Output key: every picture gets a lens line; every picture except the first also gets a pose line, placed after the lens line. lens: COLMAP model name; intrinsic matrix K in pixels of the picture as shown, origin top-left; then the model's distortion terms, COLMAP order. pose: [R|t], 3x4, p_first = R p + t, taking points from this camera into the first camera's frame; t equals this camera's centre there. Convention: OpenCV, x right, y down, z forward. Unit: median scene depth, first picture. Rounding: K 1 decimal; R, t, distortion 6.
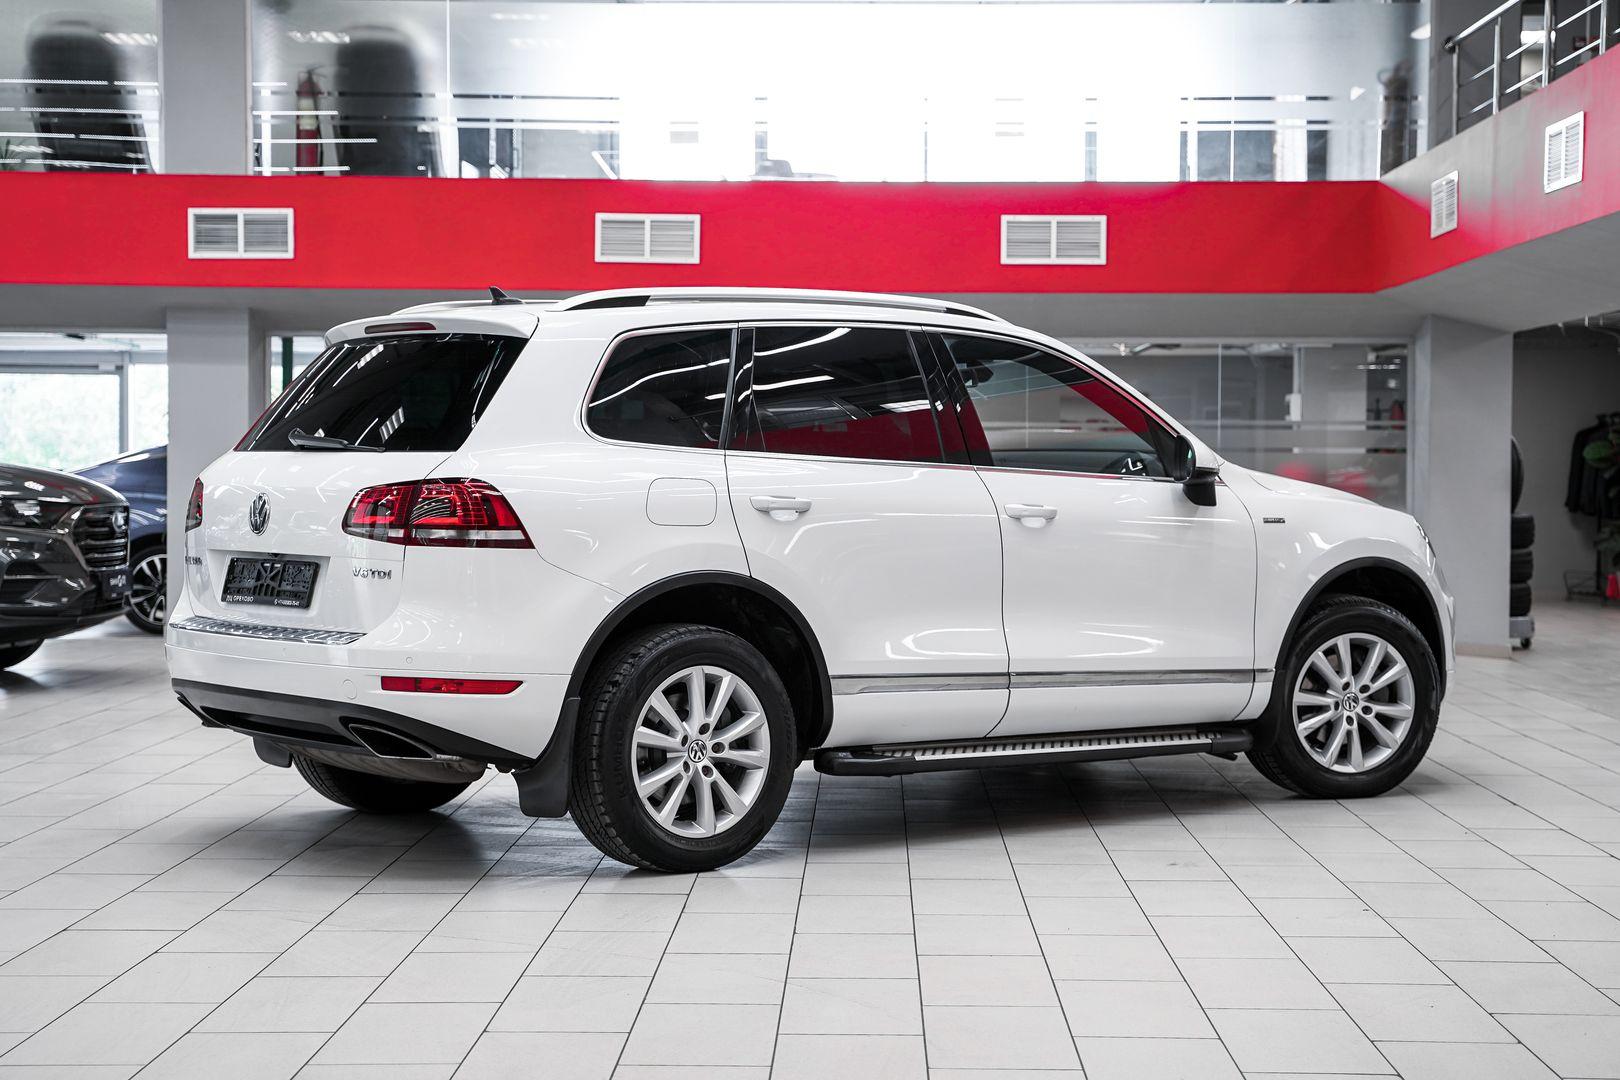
lens RADIAL K [[2585.6, 0, 836.0], [0, 2585.6, 535.2], [0, 0, 1]] dist [0.111357, 0.000000]
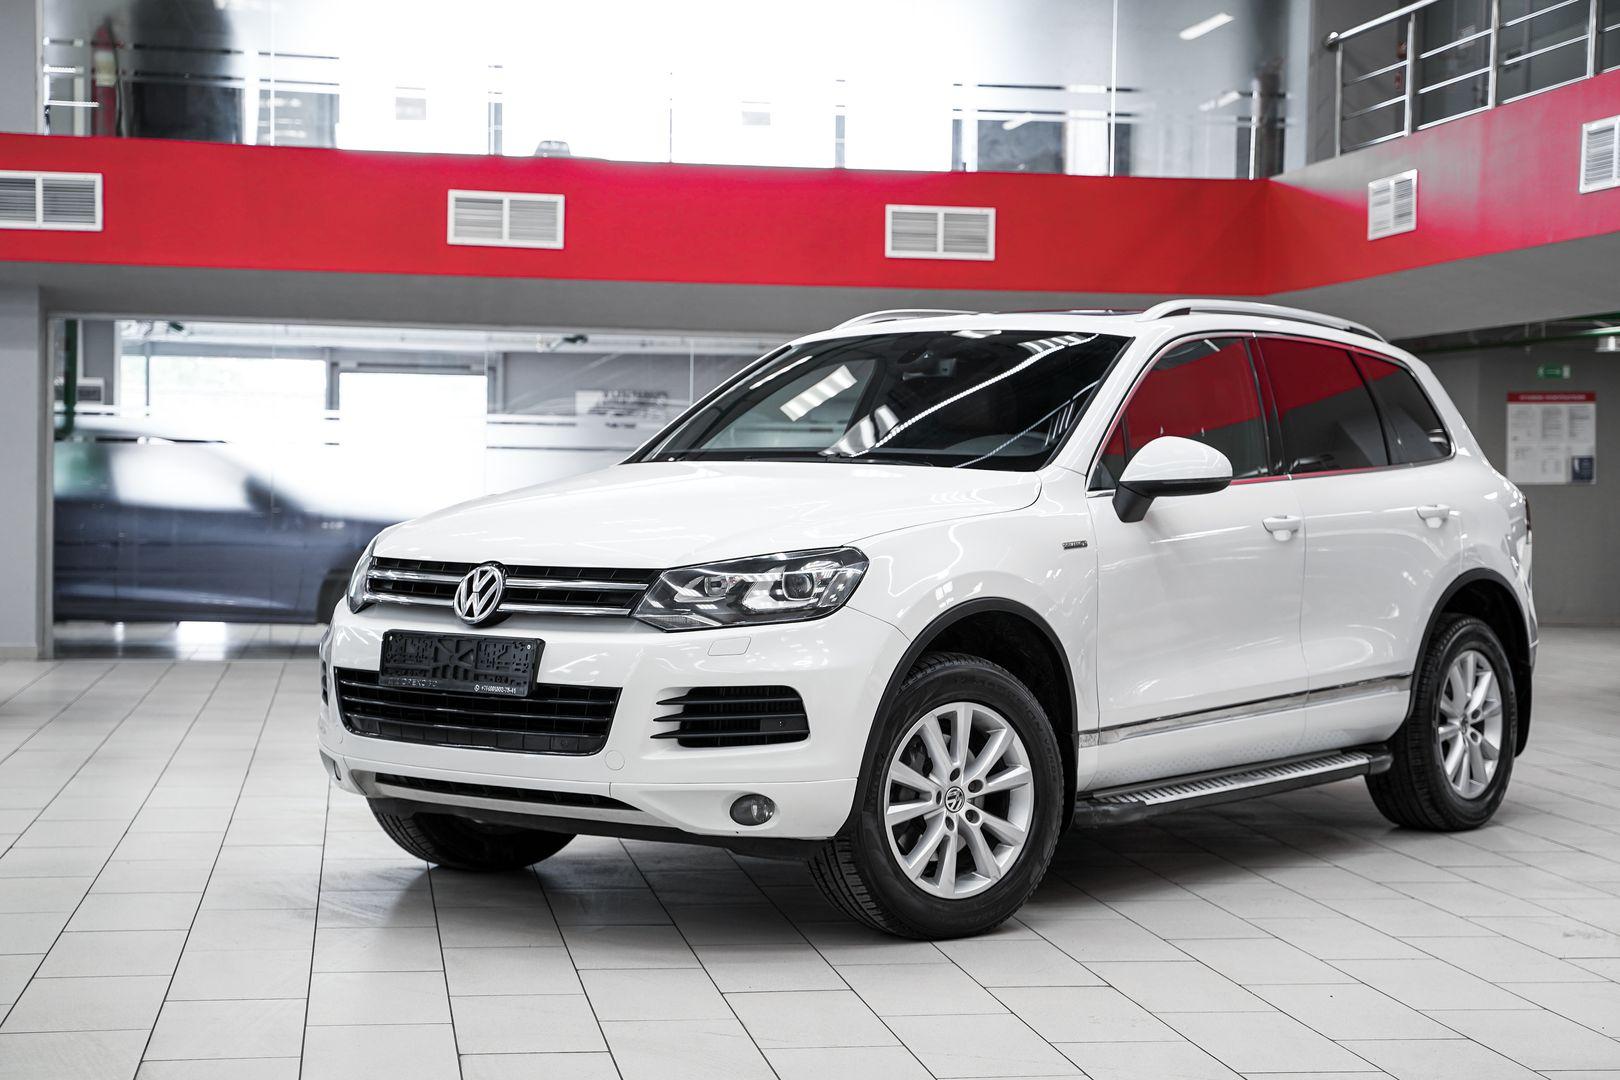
lens RADIAL K [[2749.3, 0, 811.6], [0, 2749.3, 528.8], [0, 0, 1]] dist [0.146946, 0.000000]
pose [[0.981179, 0.003930, 0.193062, -0.152802], [-0.003374, 0.999989, -0.003213, -0.002845], [-0.193073, 0.002501, 0.981181, 0.025813]]
